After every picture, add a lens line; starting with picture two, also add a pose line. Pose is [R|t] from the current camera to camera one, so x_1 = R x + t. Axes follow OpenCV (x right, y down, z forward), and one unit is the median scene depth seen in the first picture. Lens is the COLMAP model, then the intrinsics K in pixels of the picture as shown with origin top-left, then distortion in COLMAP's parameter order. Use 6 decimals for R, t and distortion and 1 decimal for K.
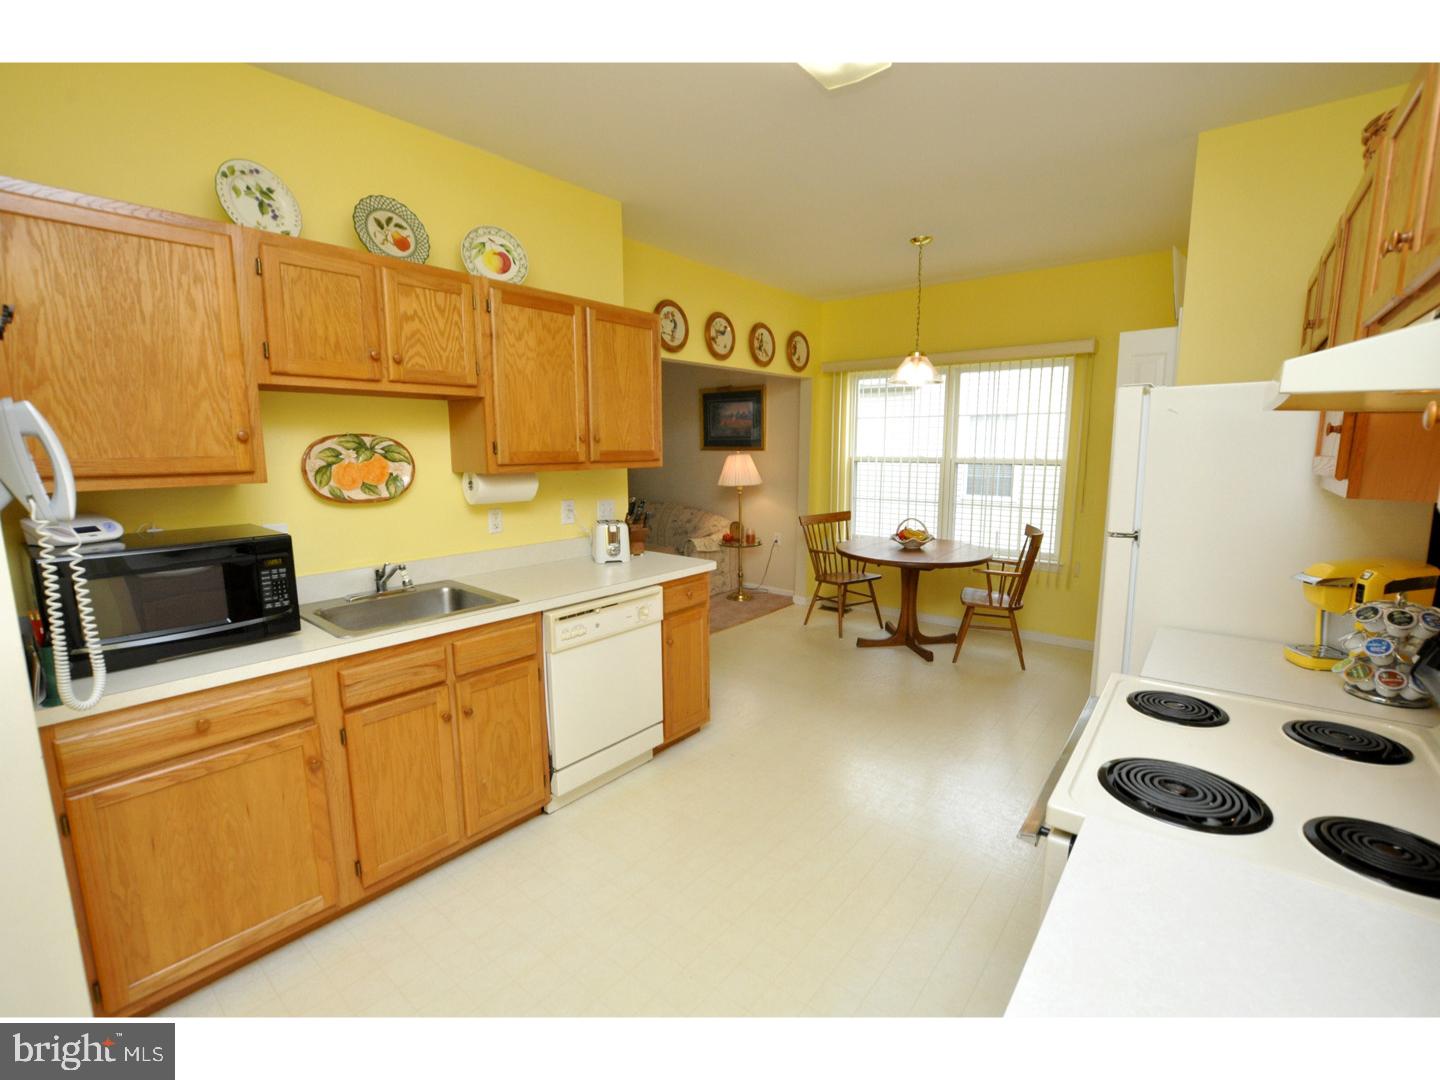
lens RADIAL K [[632.3, 0, 729.0], [0, 632.3, 536.8], [0, 0, 1]] dist [-0.017021, 0.000654]
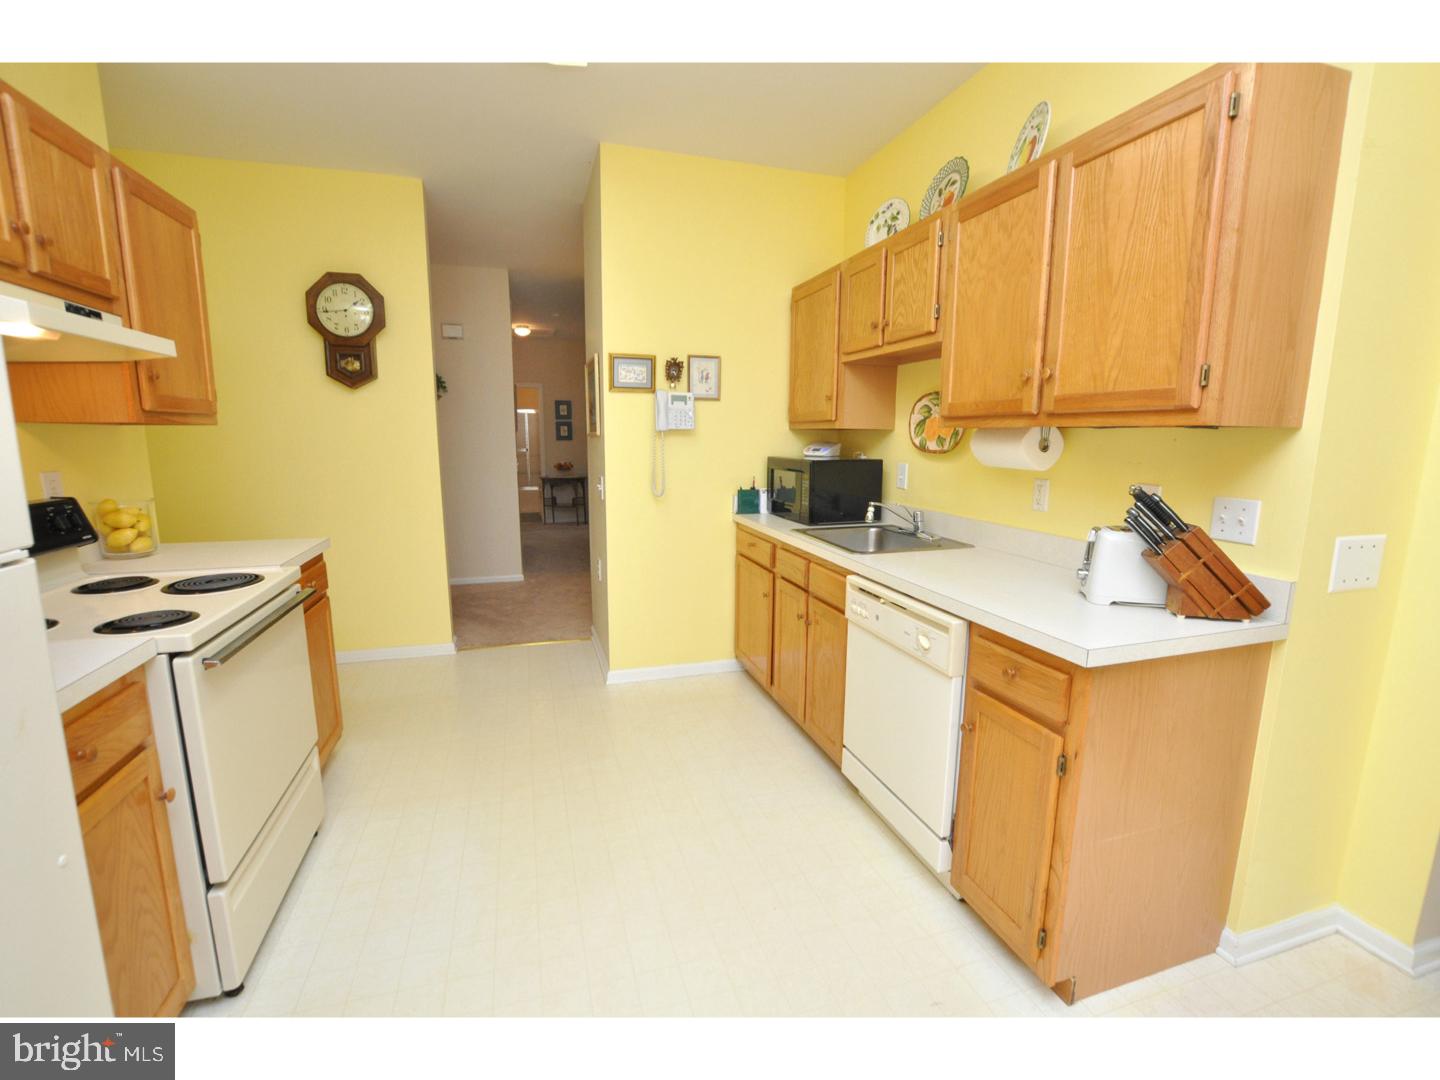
lens RADIAL K [[632.3, 0, 729.0], [0, 632.3, 536.8], [0, 0, 1]] dist [-0.017021, 0.000654]
pose [[-0.541496, 0.134485, -0.829877, 0.595703], [-0.124610, 0.963379, 0.237429, -0.136916], [0.831417, 0.231978, -0.504908, 1.341305]]
